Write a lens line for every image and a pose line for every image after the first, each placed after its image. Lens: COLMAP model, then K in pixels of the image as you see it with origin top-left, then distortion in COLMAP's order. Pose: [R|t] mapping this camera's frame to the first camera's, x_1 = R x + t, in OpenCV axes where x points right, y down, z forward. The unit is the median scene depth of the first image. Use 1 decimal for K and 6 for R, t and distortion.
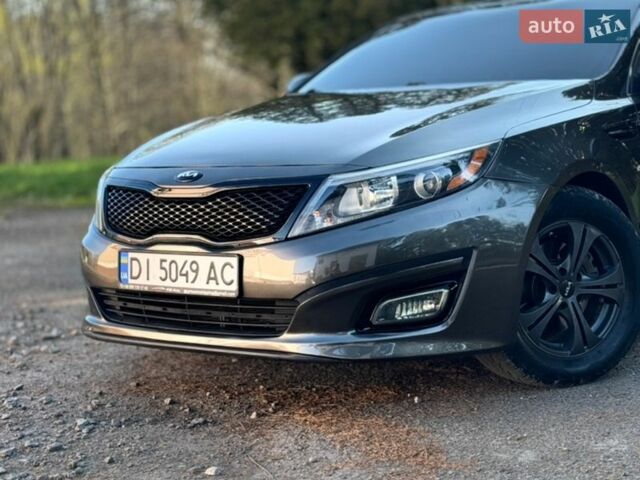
lens RADIAL K [[1177.2, 0, 320.4], [0, 1177.2, 241.6], [0, 0, 1]] dist [0.070473, 0.000000]
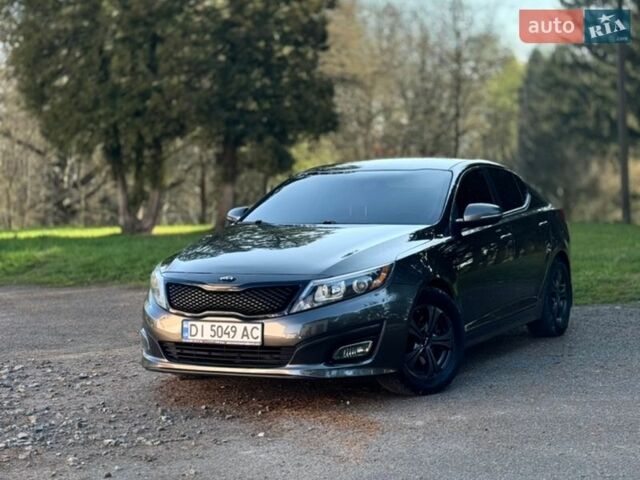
lens RADIAL K [[1177.2, 0, 319.2], [0, 1177.2, 239.3], [0, 0, 1]] dist [0.070473, 0.000000]
pose [[0.978183, 0.016453, 0.207093, -0.357294], [-0.003522, 0.998029, -0.062653, -0.003799], [-0.207716, 0.060556, 0.976313, -0.816921]]
